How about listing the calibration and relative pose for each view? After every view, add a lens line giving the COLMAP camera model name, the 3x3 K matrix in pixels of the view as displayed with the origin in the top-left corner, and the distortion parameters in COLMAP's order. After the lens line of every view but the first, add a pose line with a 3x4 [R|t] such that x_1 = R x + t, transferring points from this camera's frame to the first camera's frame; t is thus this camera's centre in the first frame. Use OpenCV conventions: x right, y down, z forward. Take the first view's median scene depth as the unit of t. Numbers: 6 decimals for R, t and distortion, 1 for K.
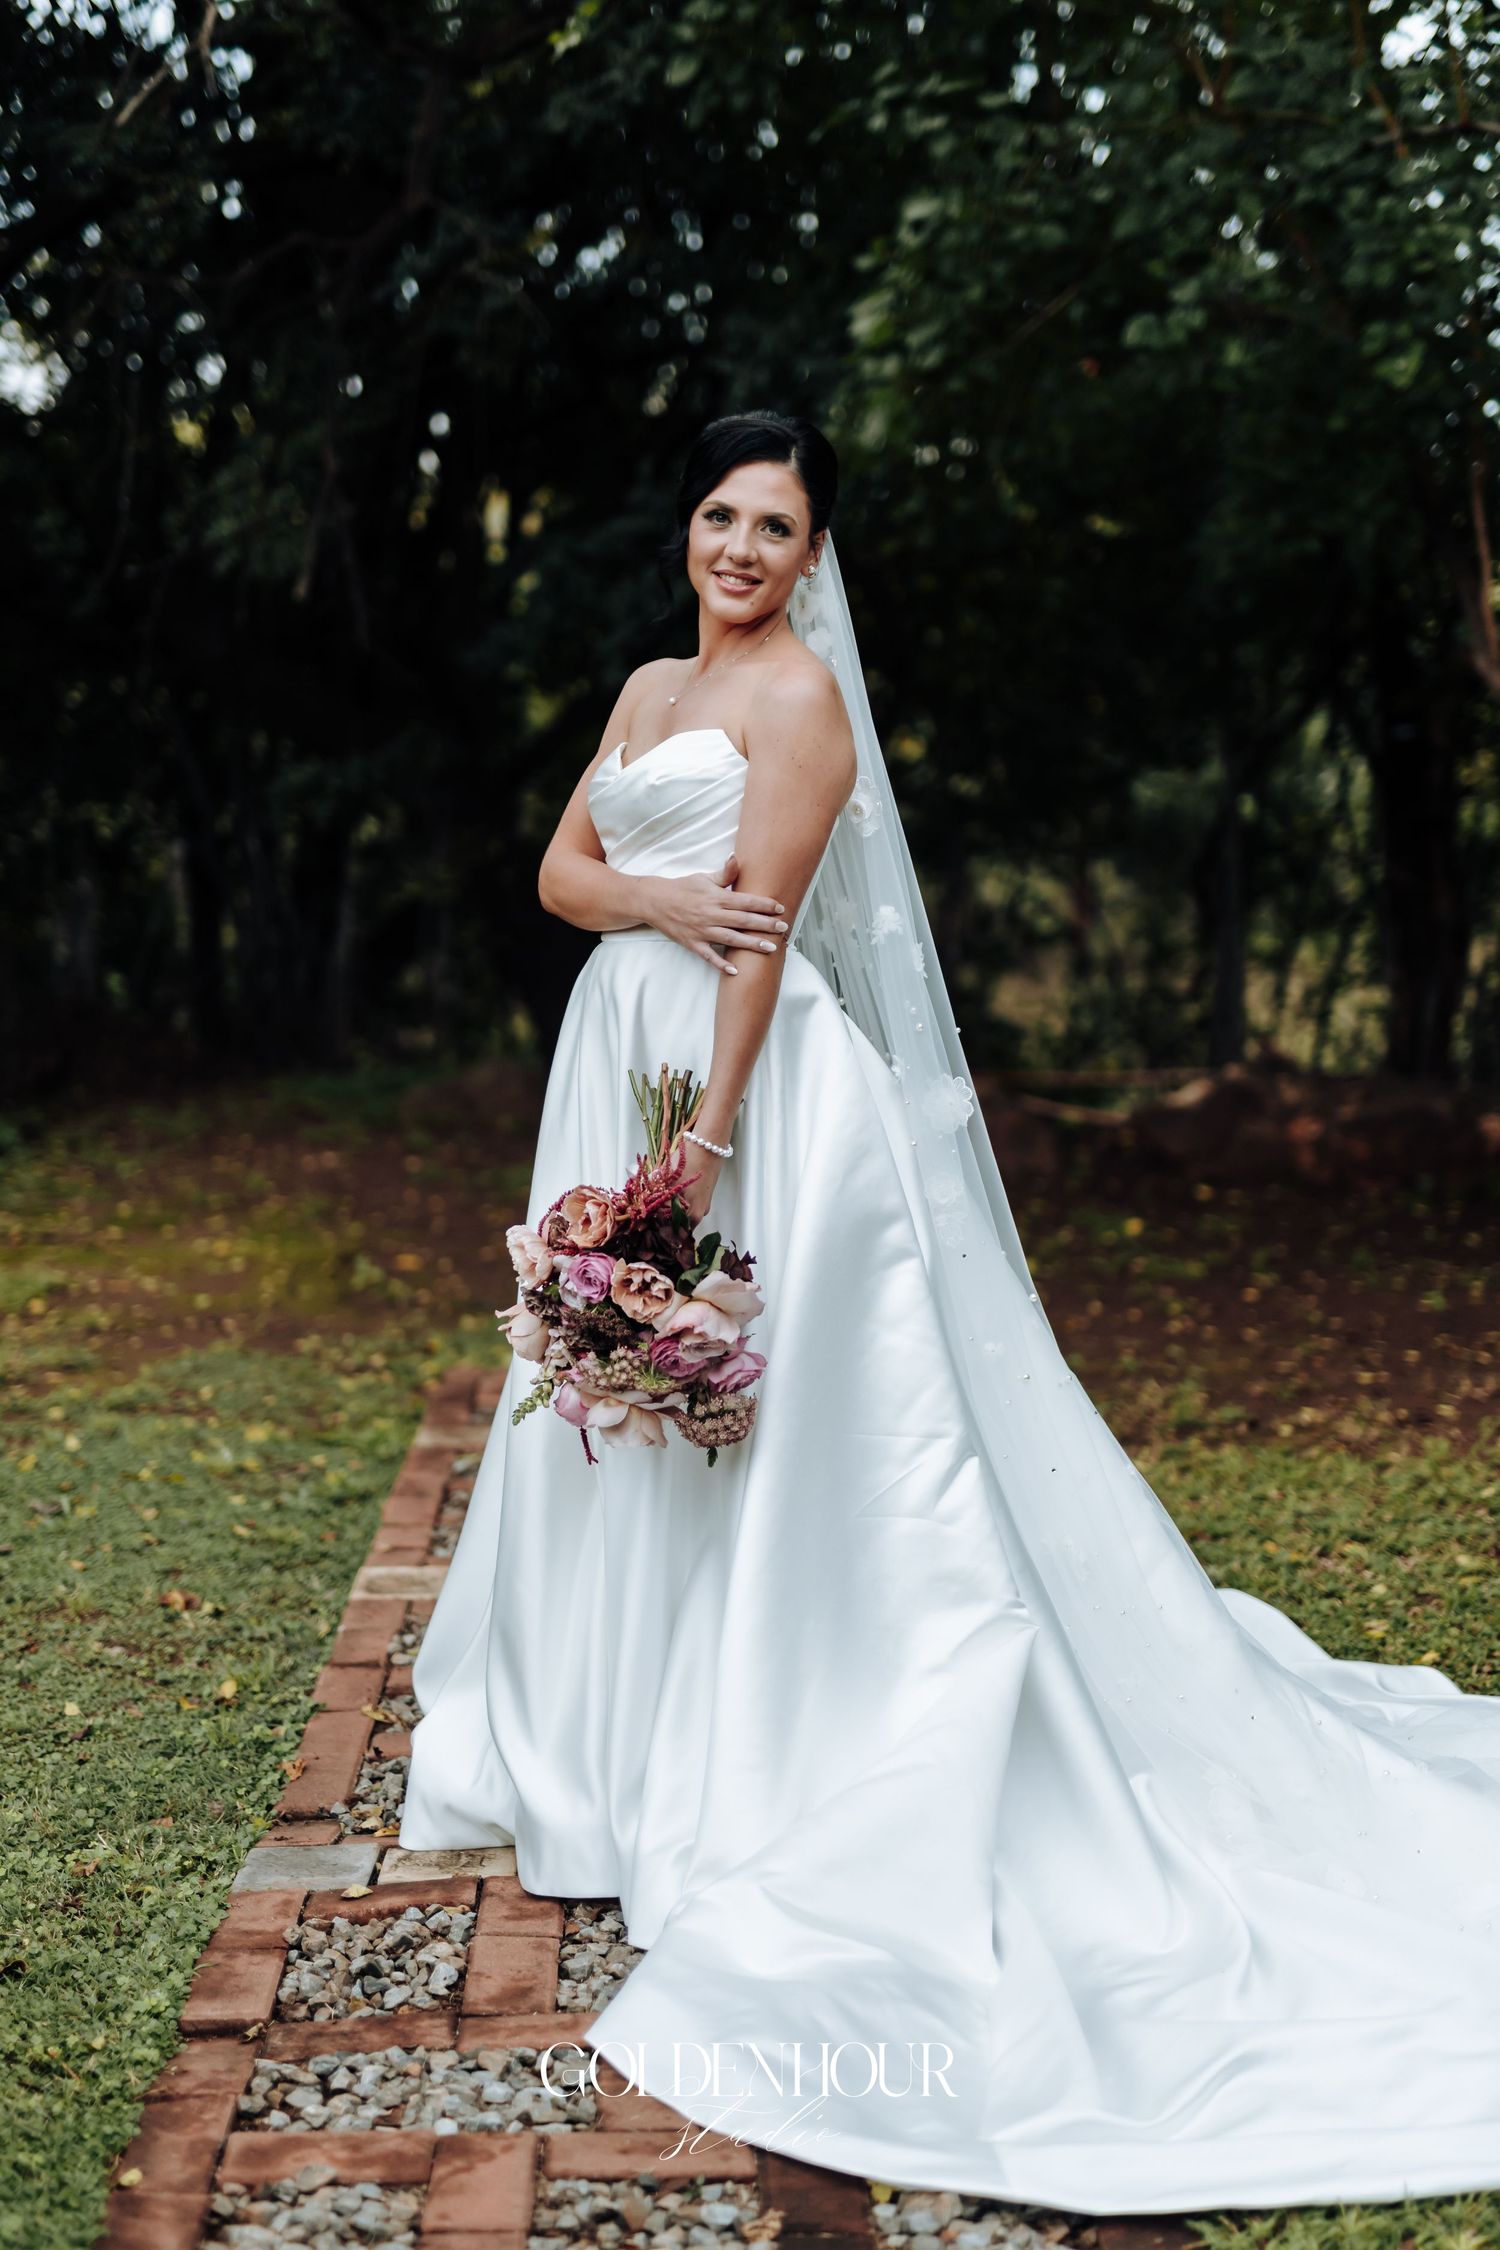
lens RADIAL K [[3509.3, 0, 742.0], [0, 3509.3, 1129.7], [0, 0, 1]] dist [-0.006842, 0.000000]
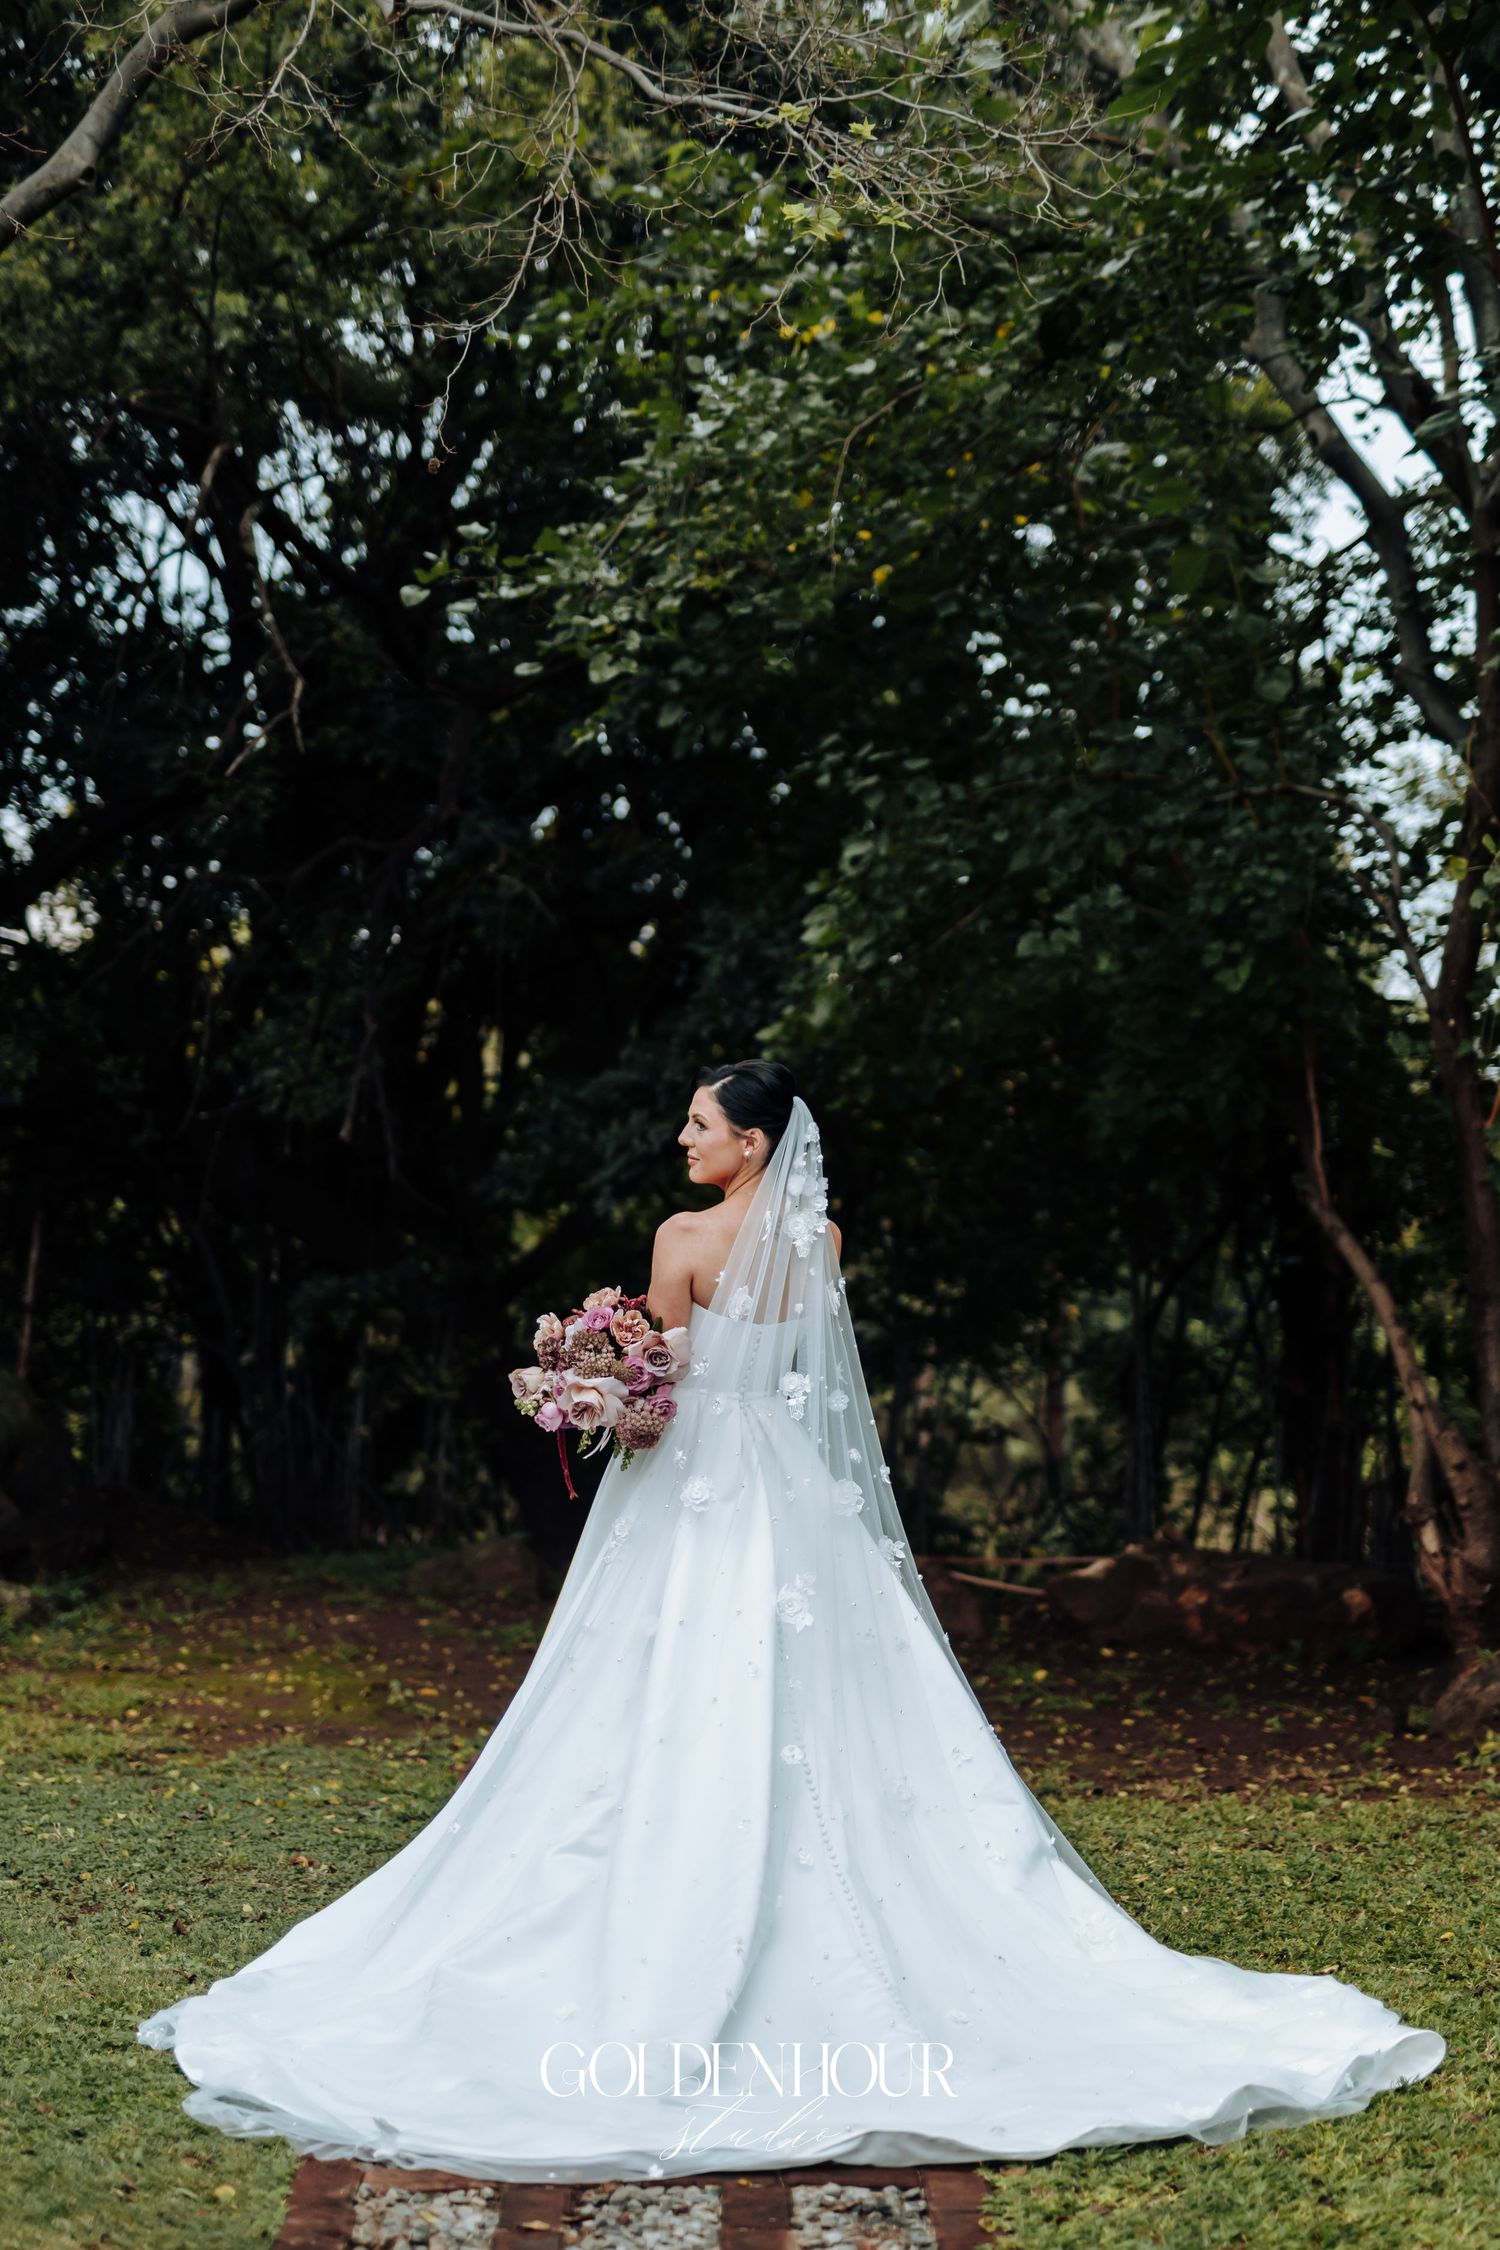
lens RADIAL K [[3509.3, 0, 755.4], [0, 3509.3, 1134.2], [0, 0, 1]] dist [-0.006842, 0.000000]
pose [[0.999859, 0.012162, 0.011616, 0.000570], [-0.010333, 0.989196, -0.146235, 0.026451], [-0.013269, 0.146094, 0.989182, -0.243488]]
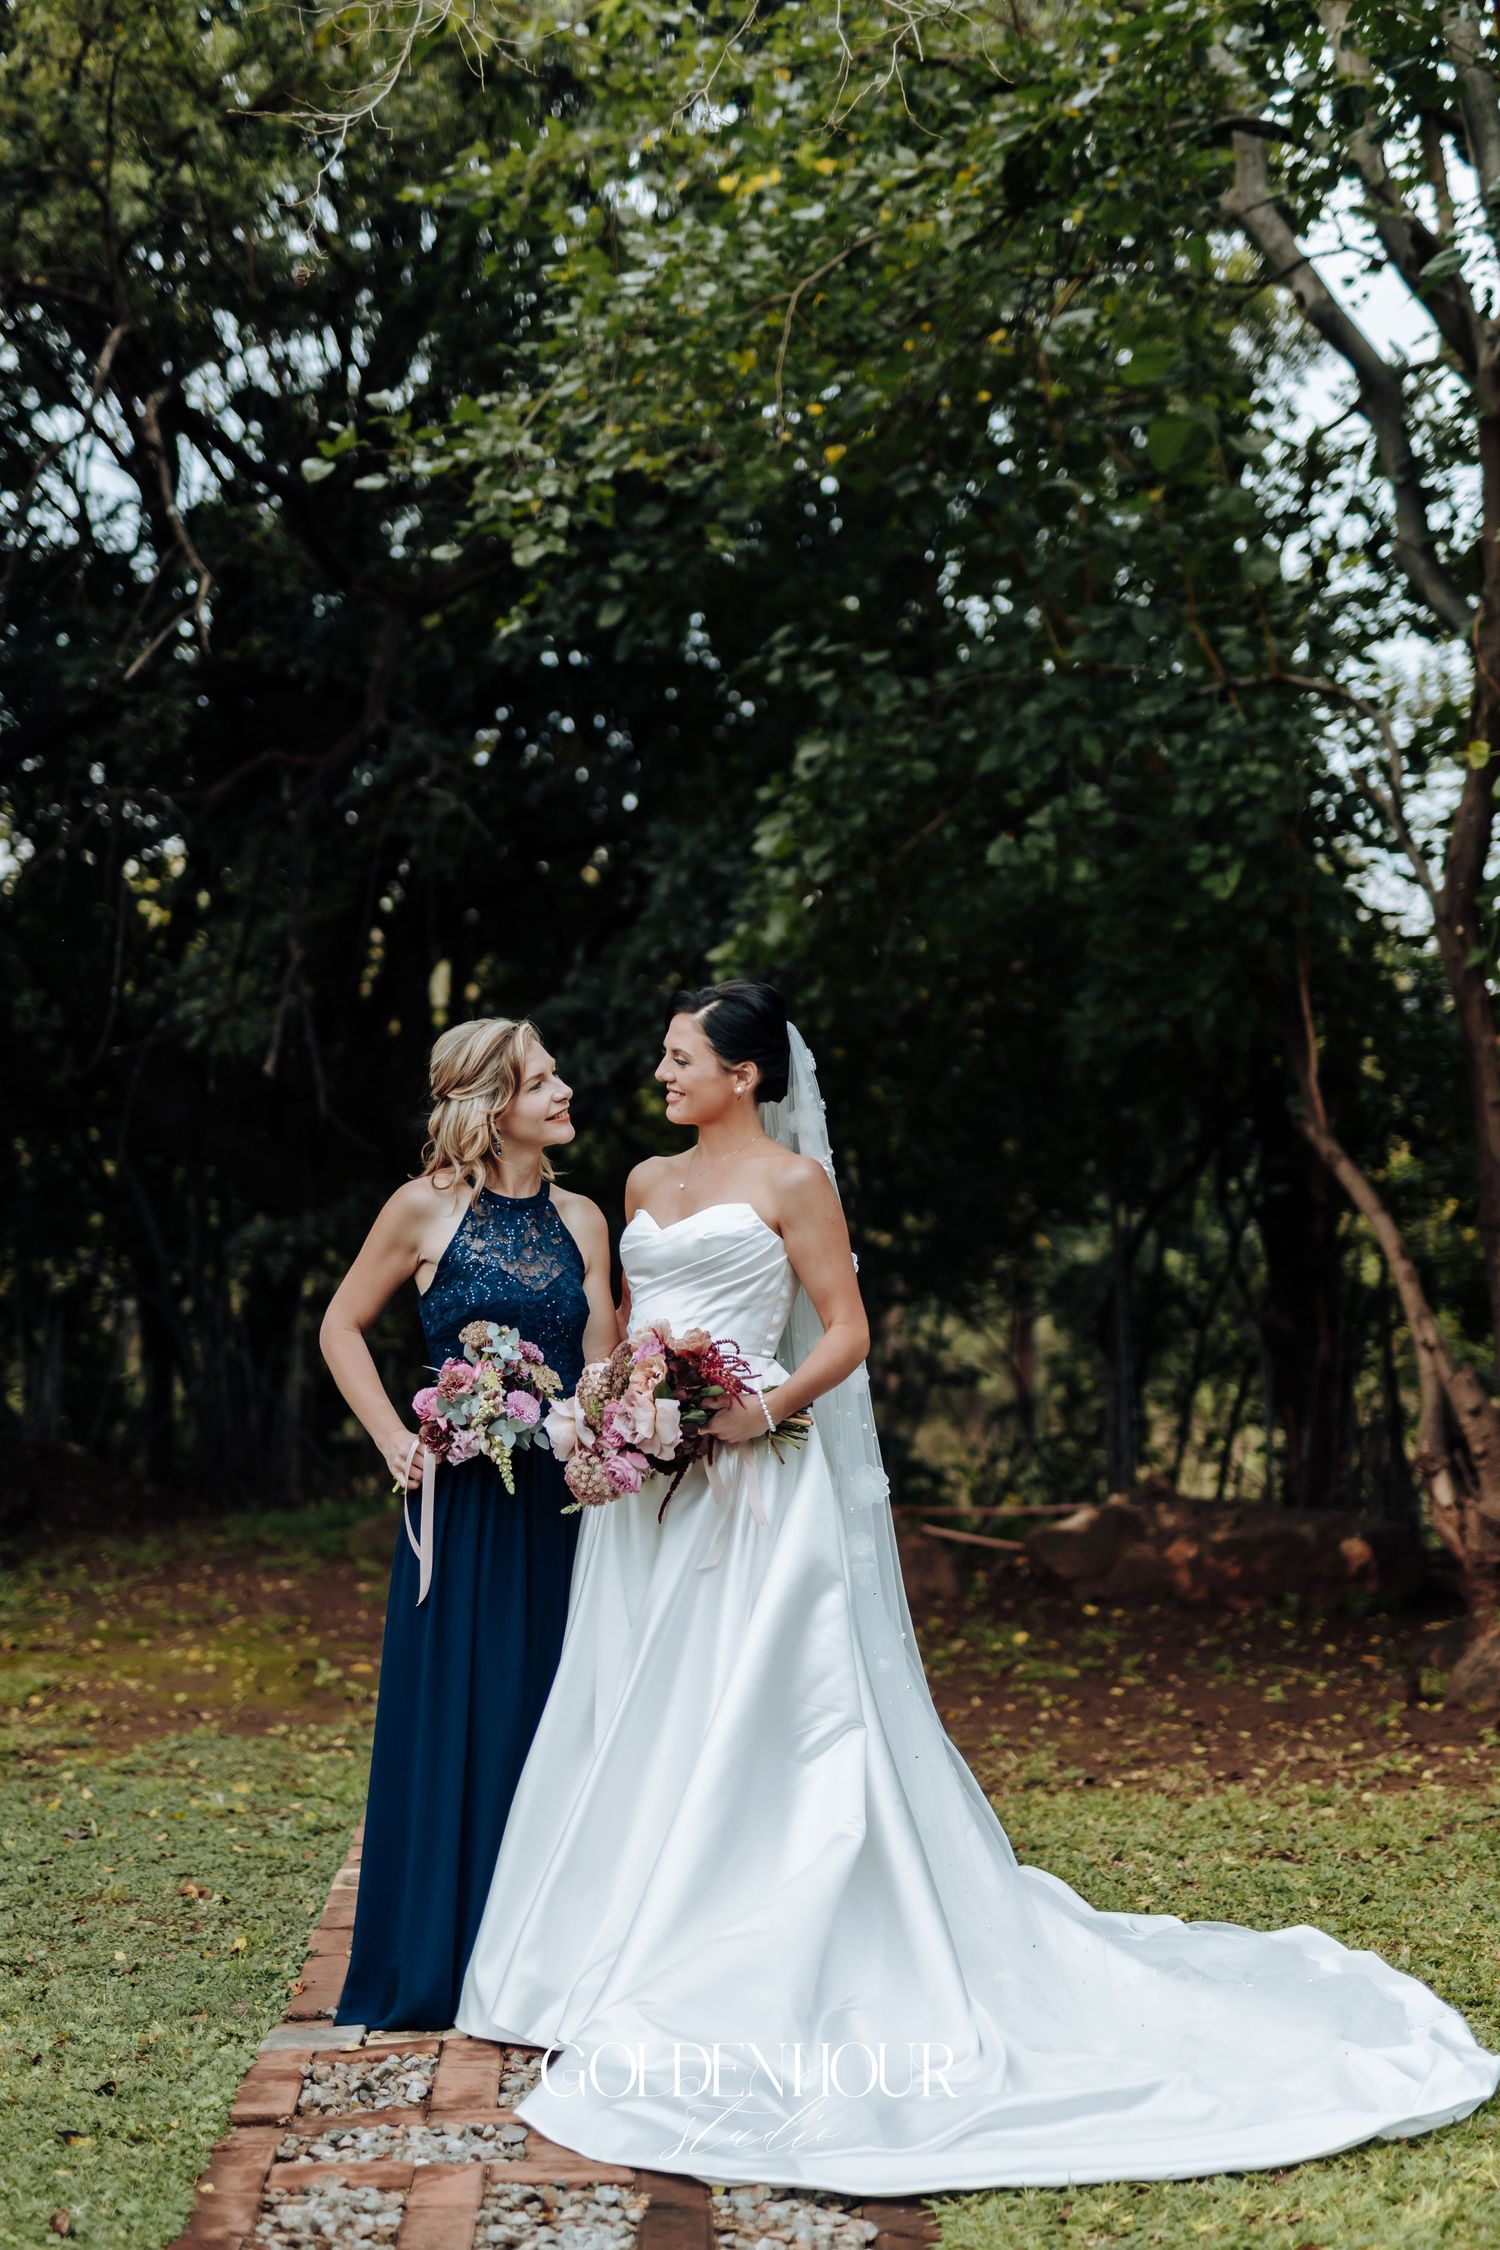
lens RADIAL K [[3509.3, 0, 771.6], [0, 3509.3, 1147.6], [0, 0, 1]] dist [-0.006842, 0.000000]
pose [[0.999659, -0.001945, 0.026024, 0.006838], [0.005148, 0.992320, -0.123586, 0.013961], [-0.025584, 0.123678, 0.991993, -0.144470]]
